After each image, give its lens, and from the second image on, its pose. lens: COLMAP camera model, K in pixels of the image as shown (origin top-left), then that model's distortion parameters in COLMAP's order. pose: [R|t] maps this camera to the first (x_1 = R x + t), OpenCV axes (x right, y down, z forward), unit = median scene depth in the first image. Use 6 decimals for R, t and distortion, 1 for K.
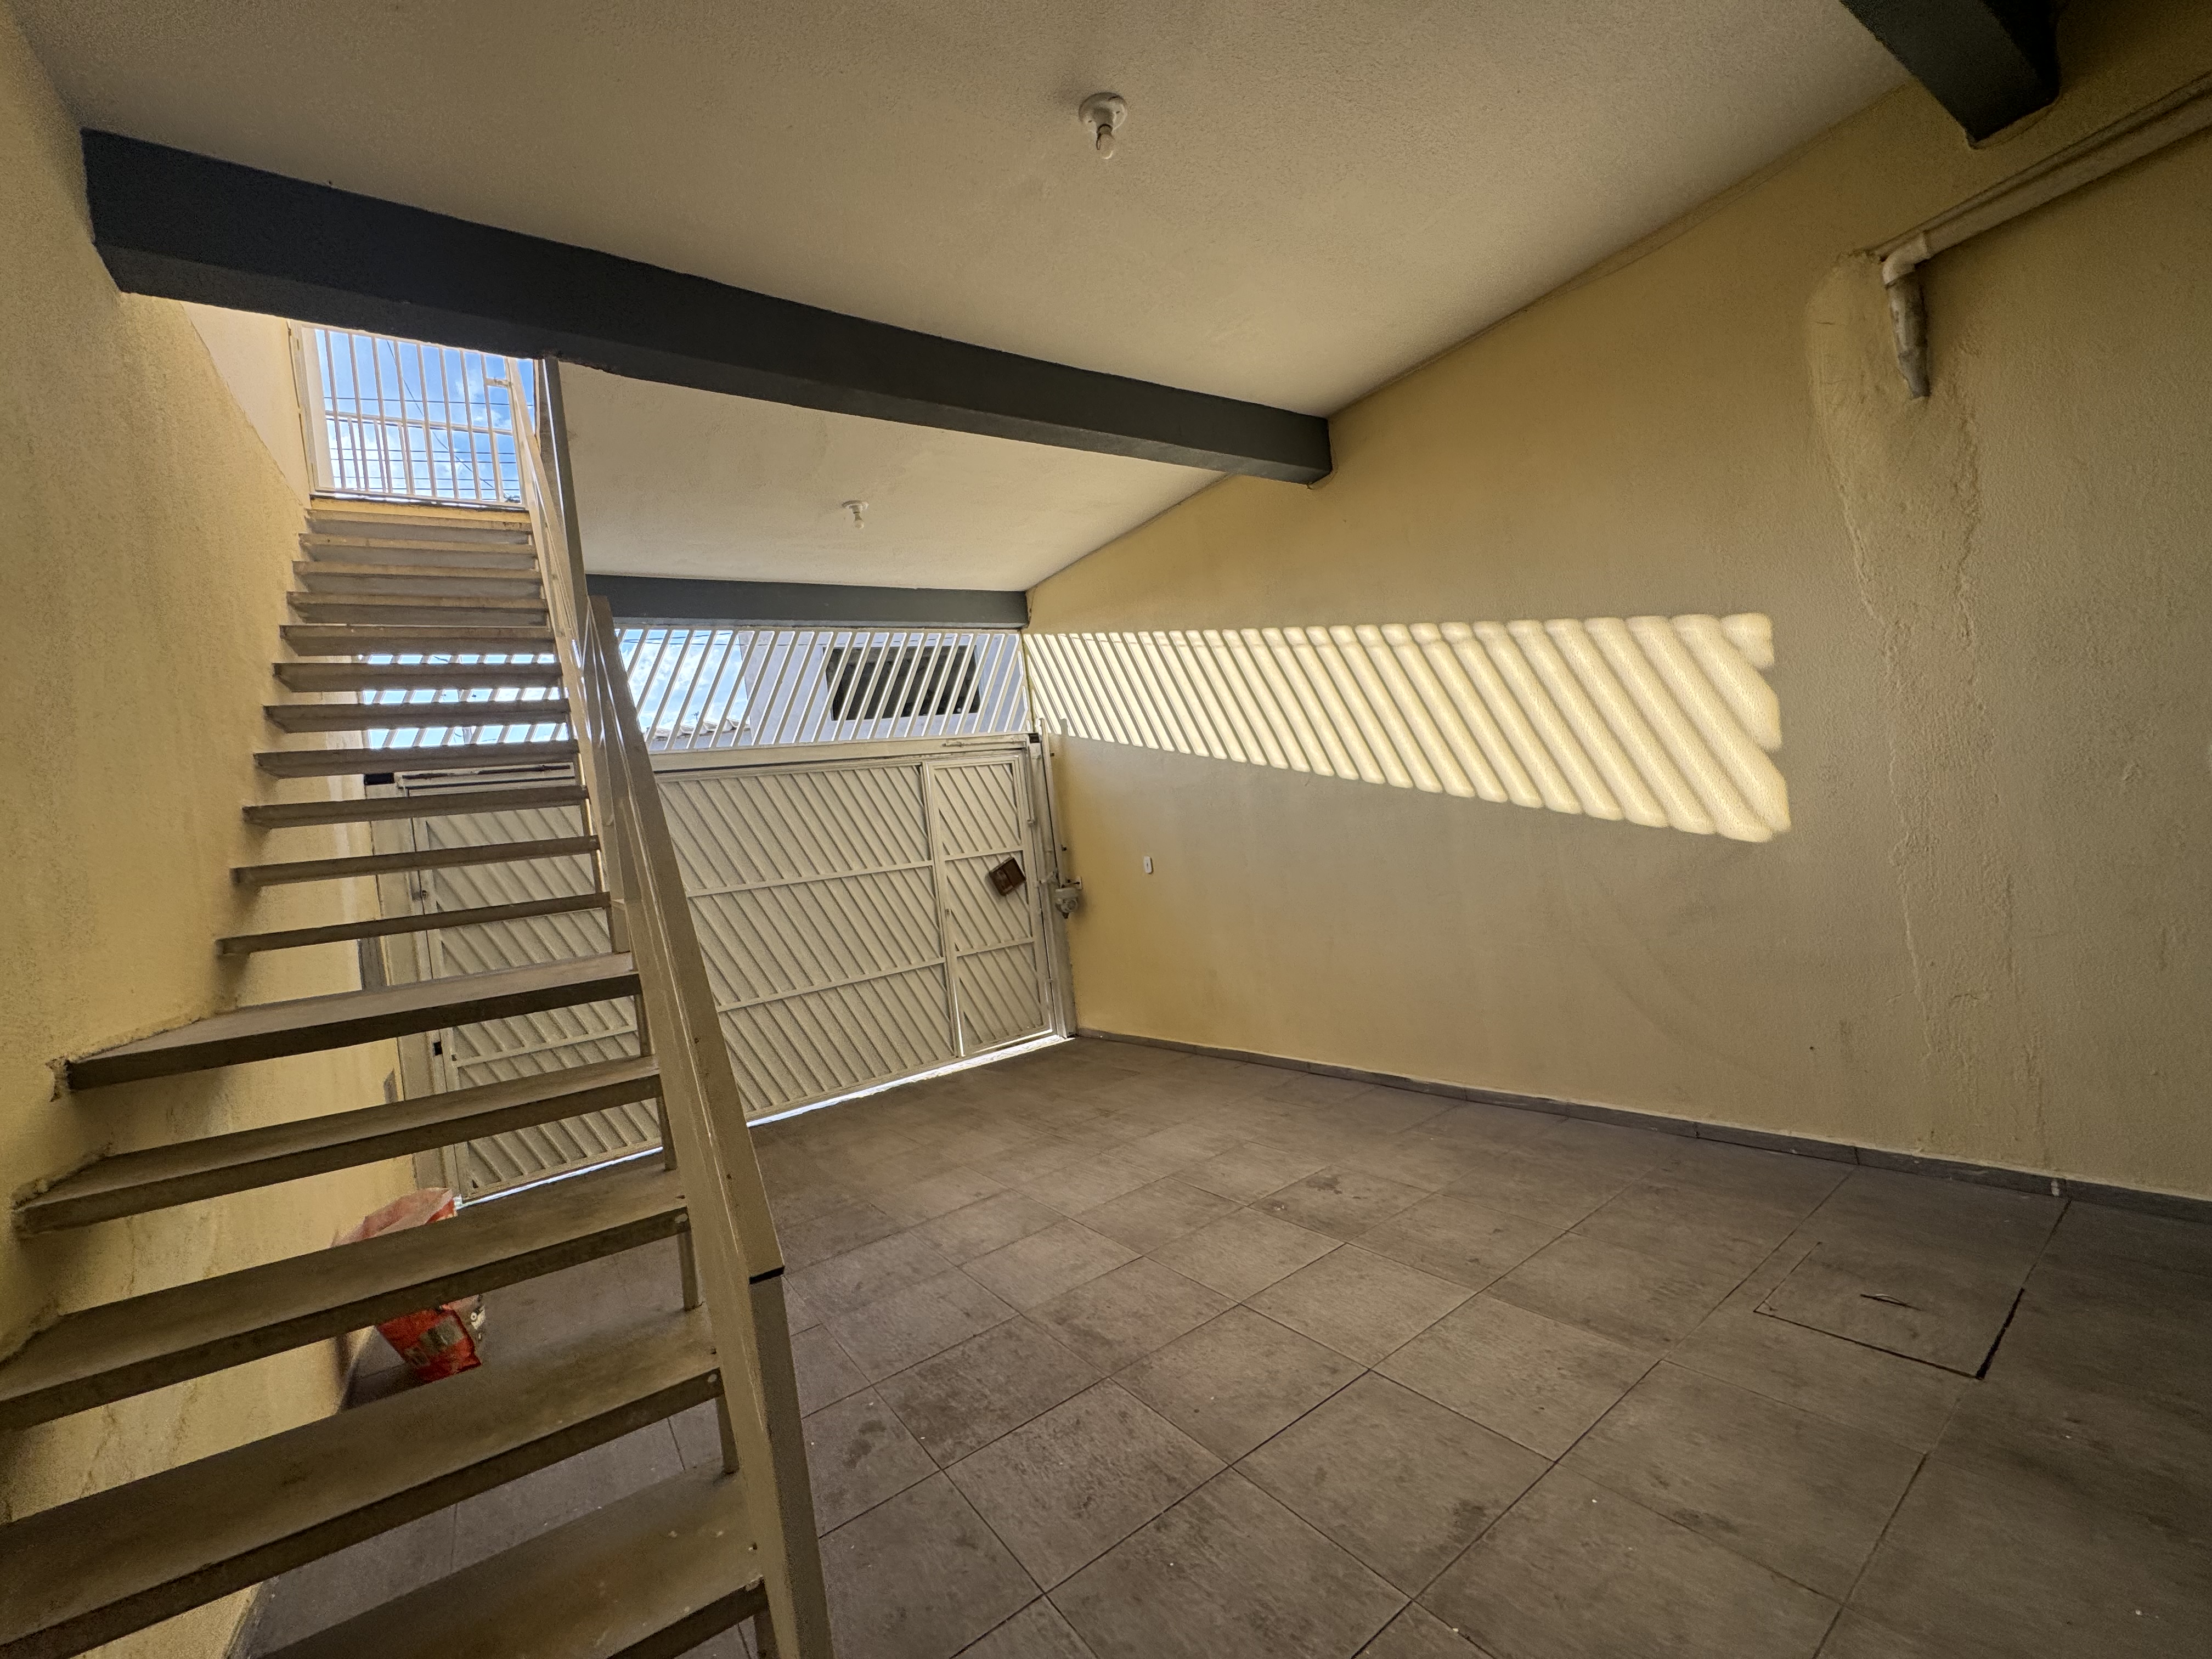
lens RADIAL K [[883.1, 0, 1106.0], [0, 883.1, 829.5], [0, 0, 1]] dist [-0.001775, 0.000269]
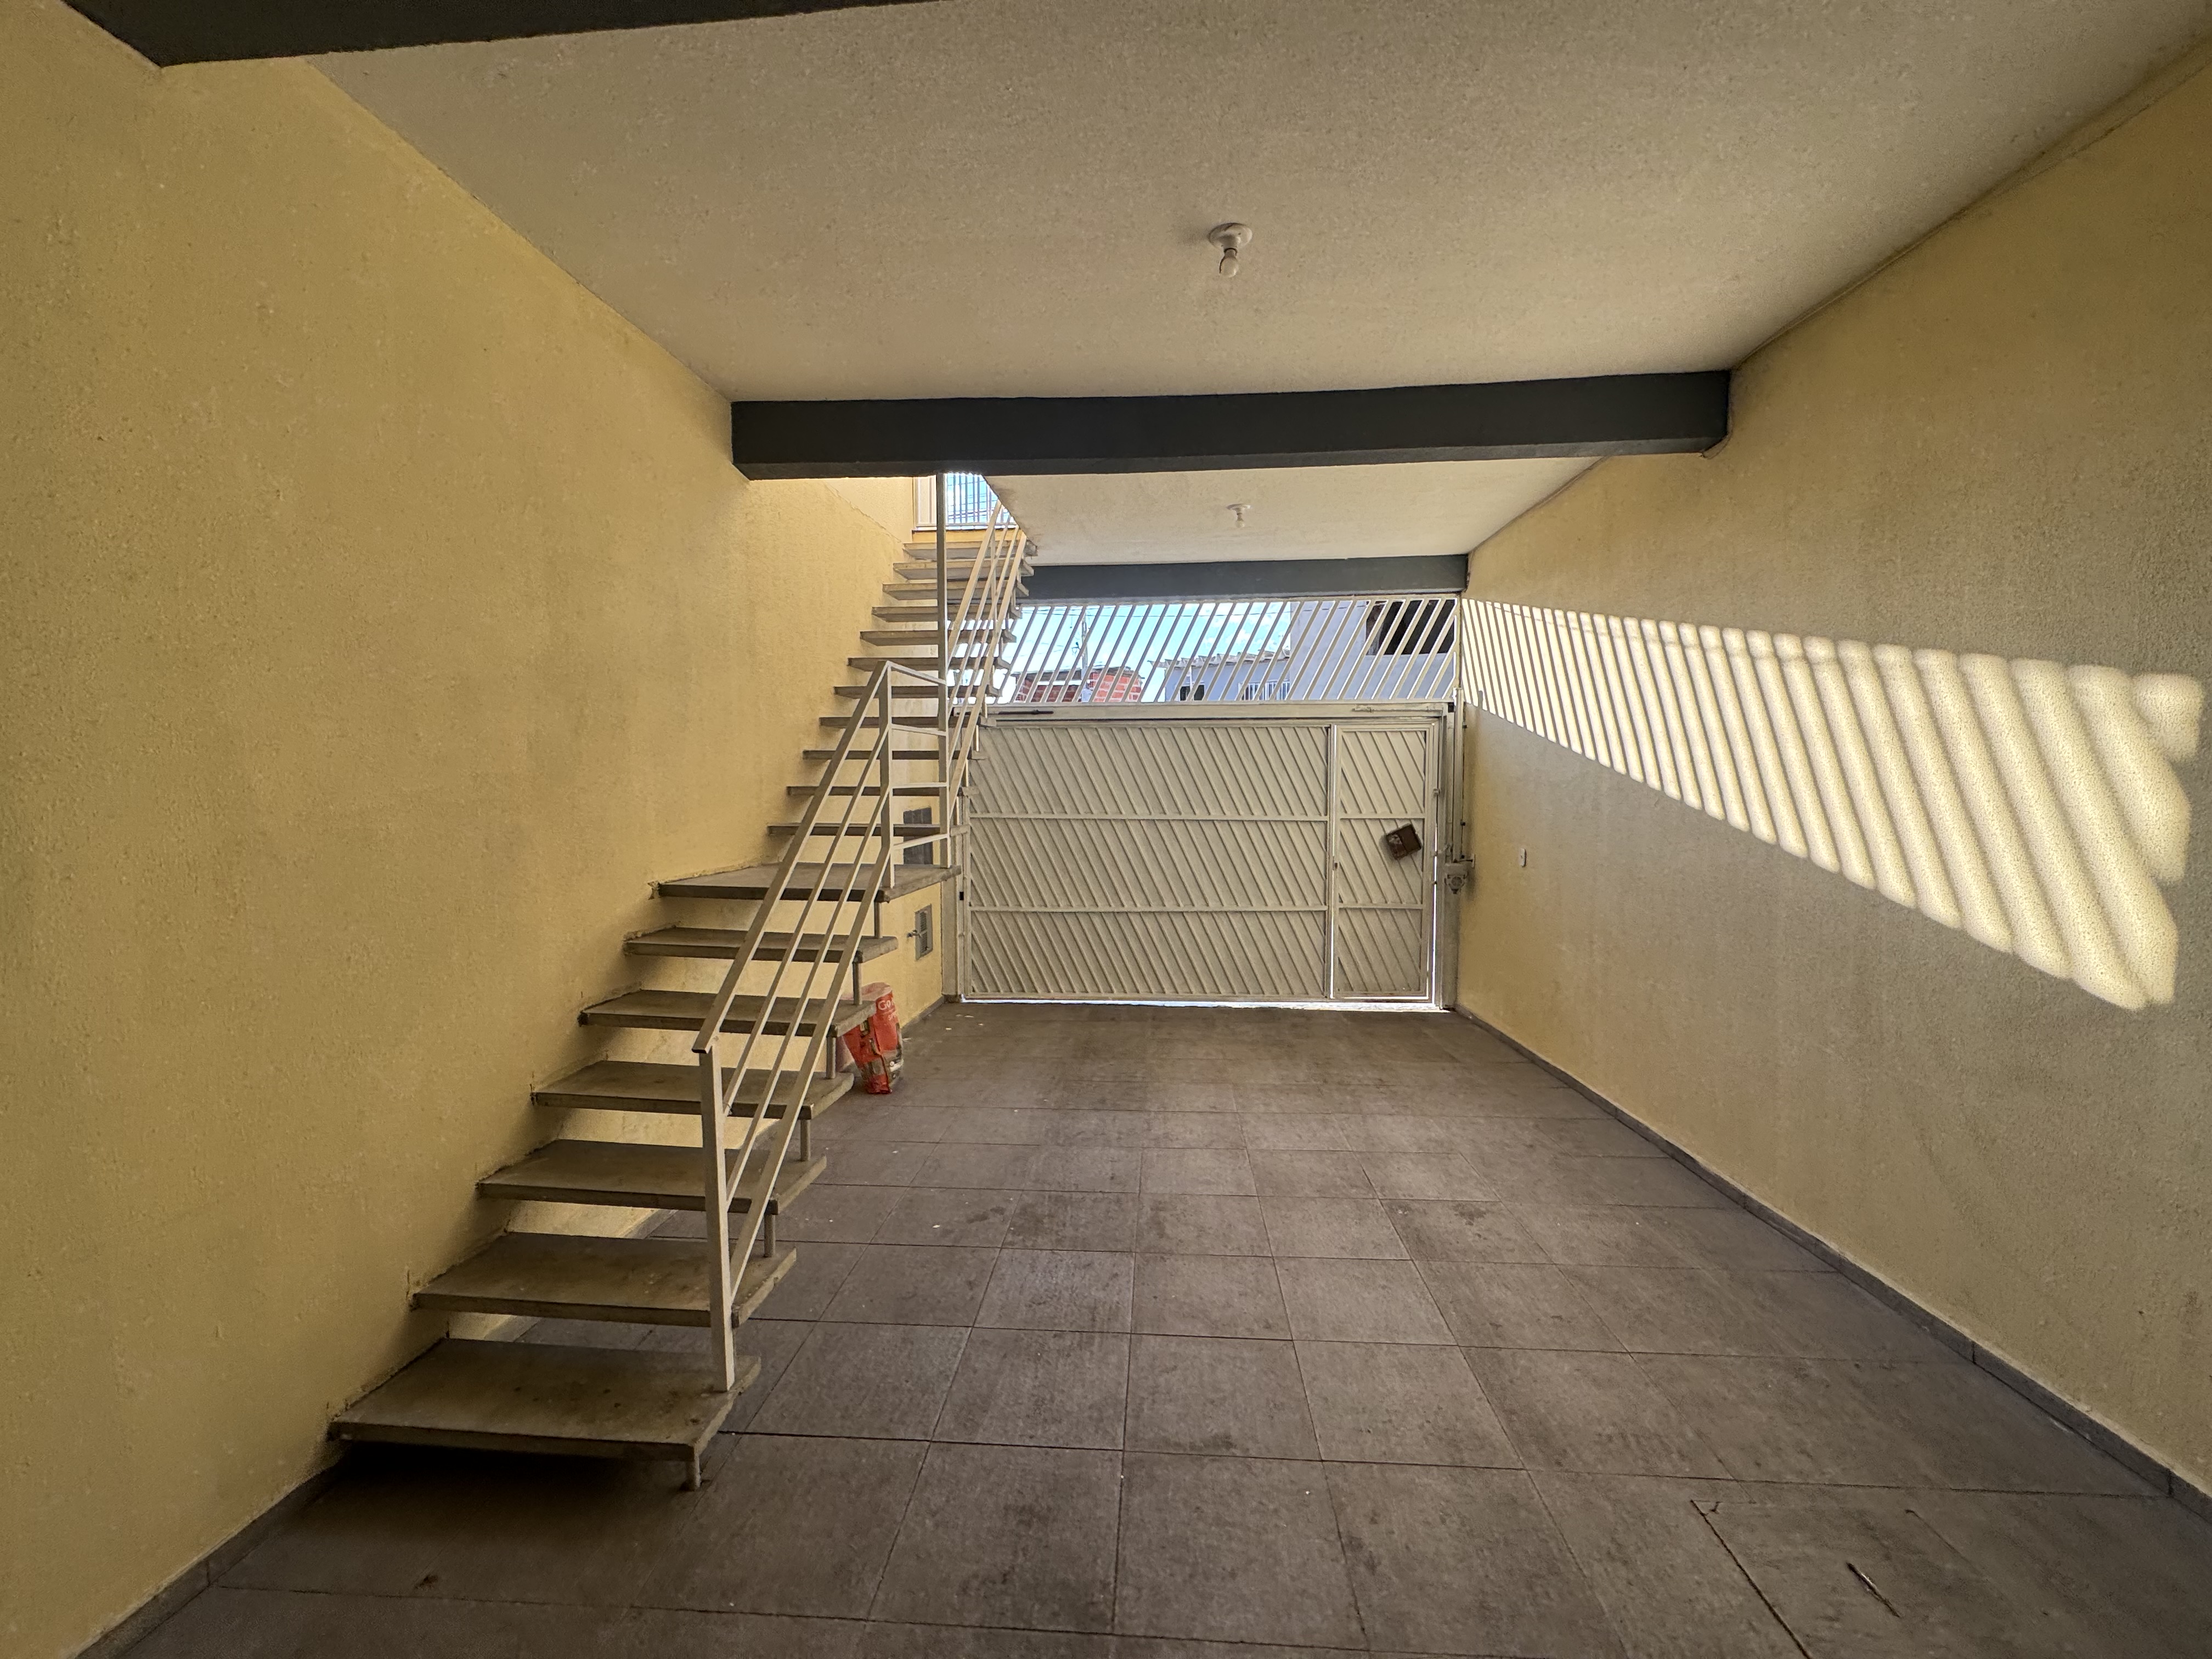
lens RADIAL K [[882.8, 0, 1109.4], [0, 882.8, 829.3], [0, 0, 1]] dist [-0.001666, 0.000838]
pose [[0.779699, 0.159043, -0.605619, 0.384218], [-0.097468, 0.986242, 0.133515, -0.103058], [0.618521, -0.045073, 0.784474, -0.021724]]
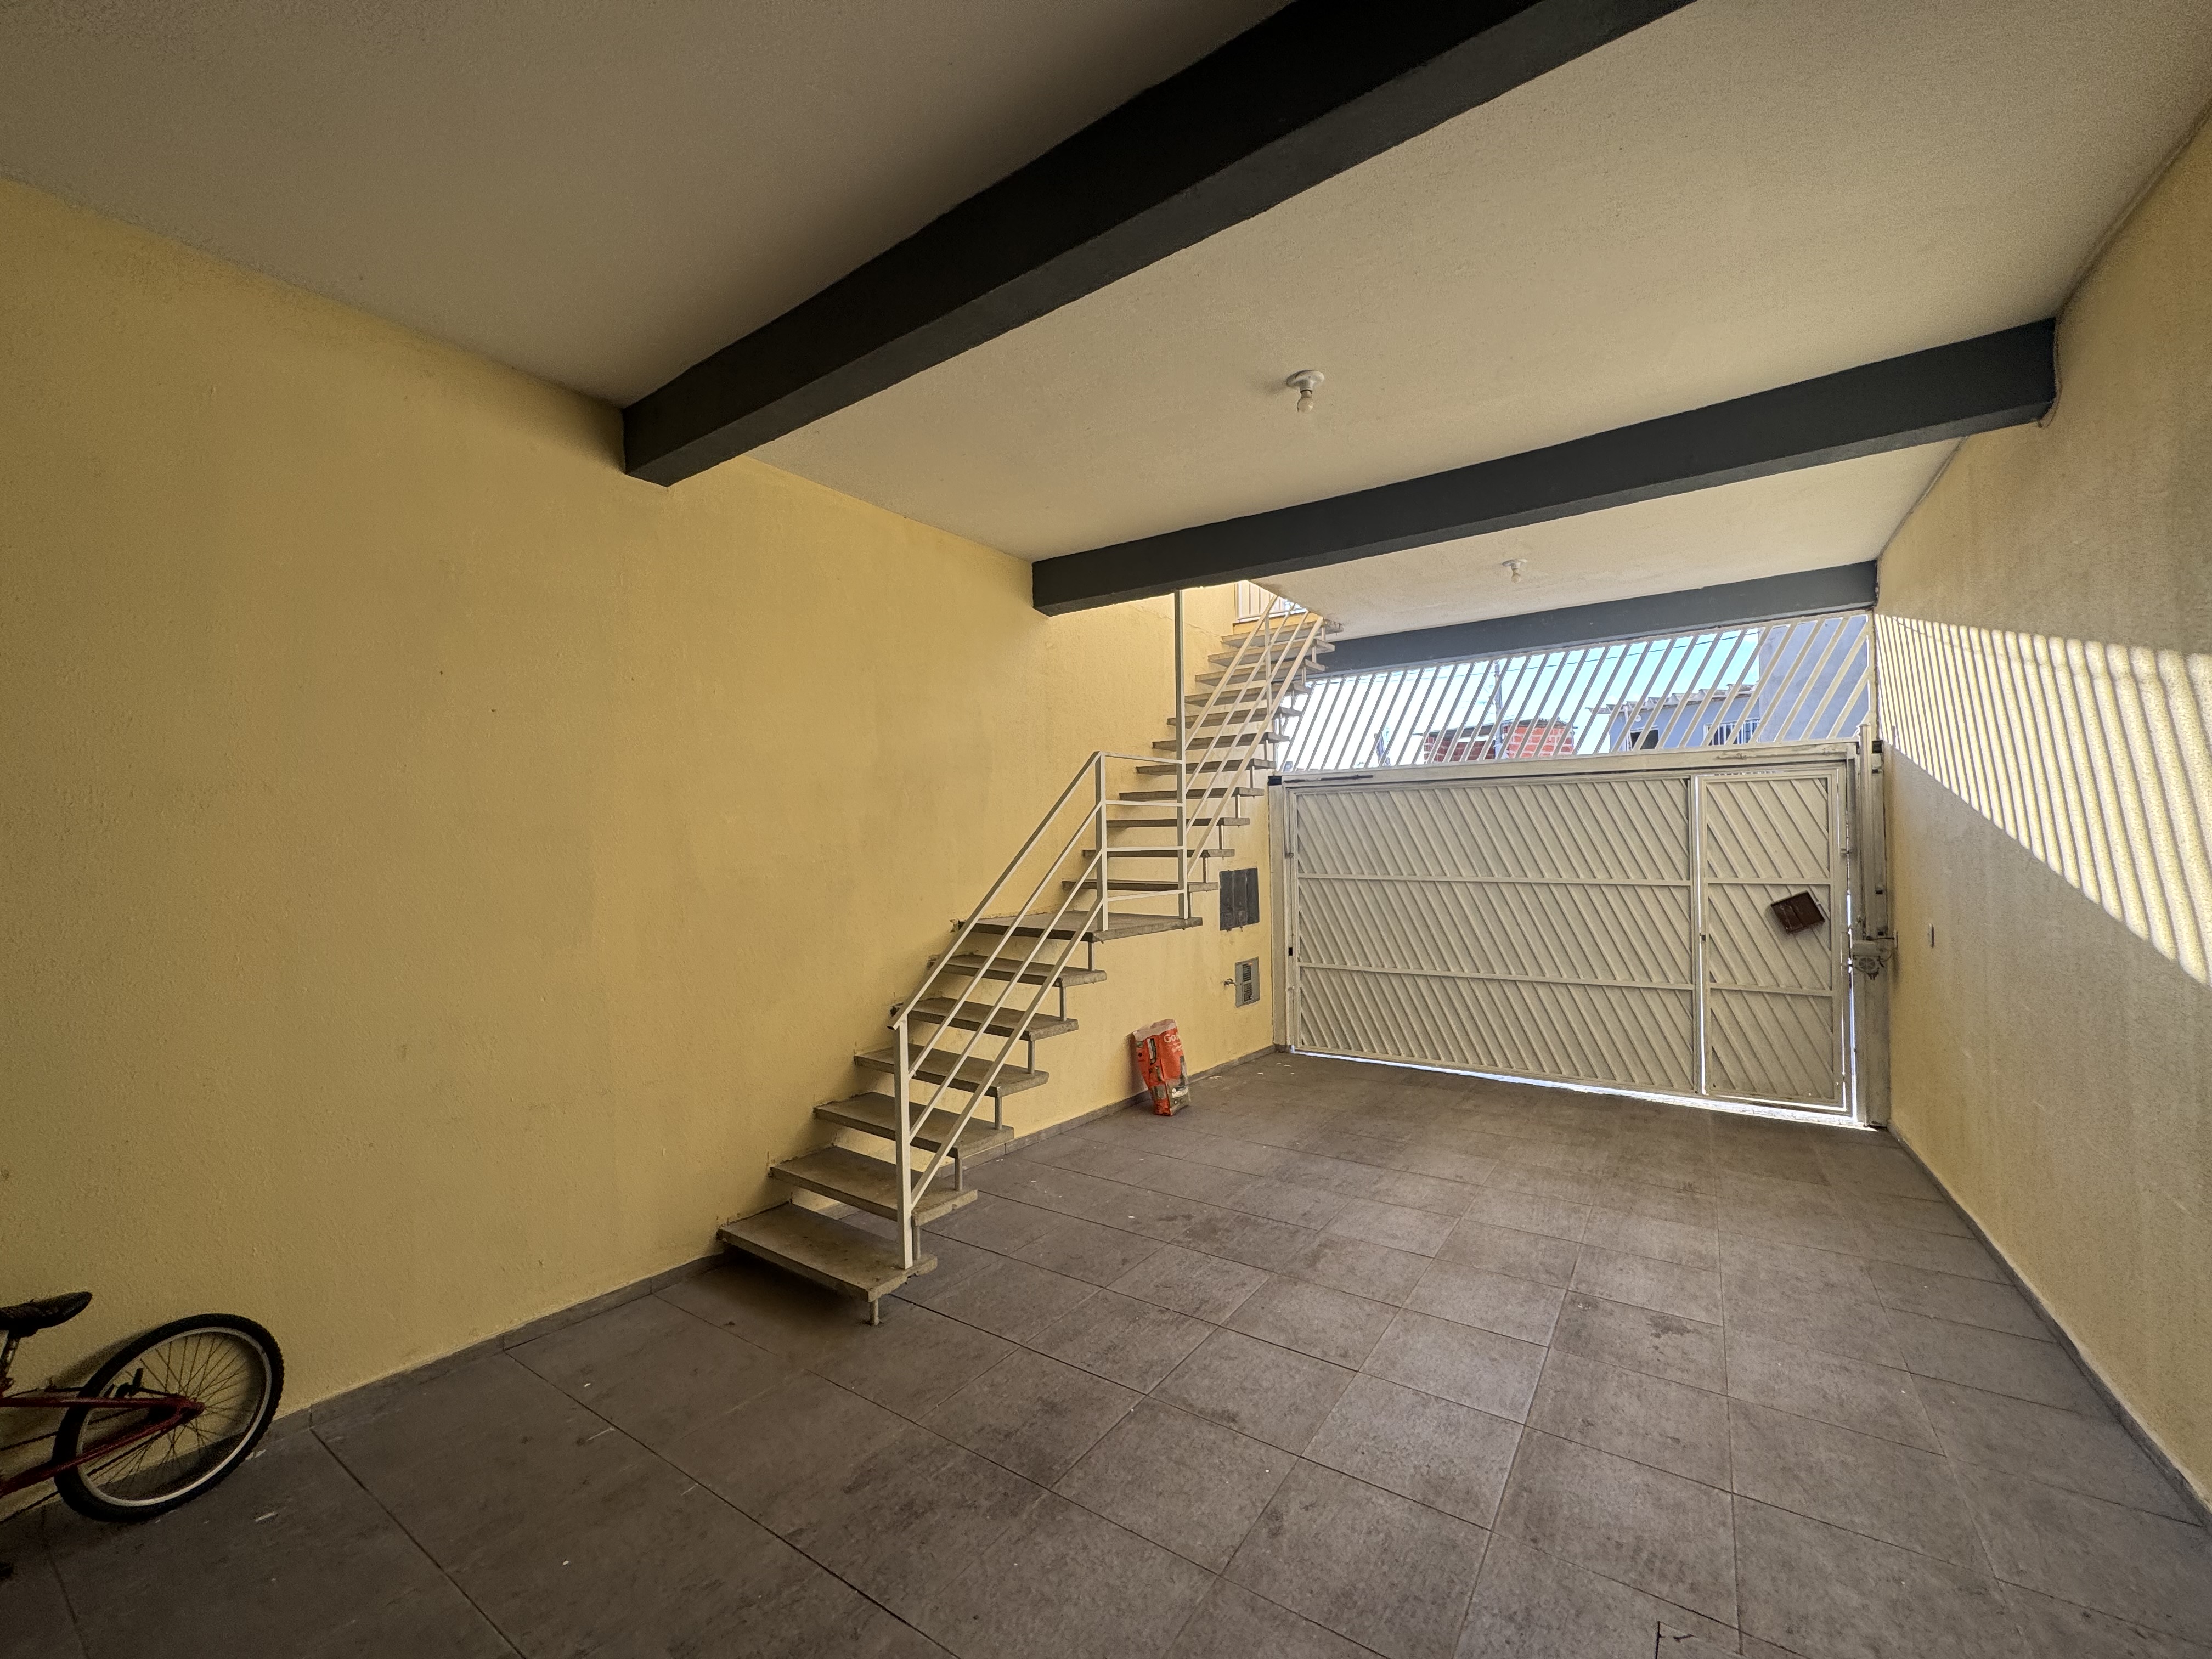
lens RADIAL K [[882.8, 0, 1109.4], [0, 882.8, 829.3], [0, 0, 1]] dist [-0.001666, 0.000838]
pose [[0.368977, 0.106256, -0.923345, 0.666448], [-0.035643, 0.994331, 0.100181, -0.139229], [0.928755, -0.004054, 0.370672, 0.117965]]
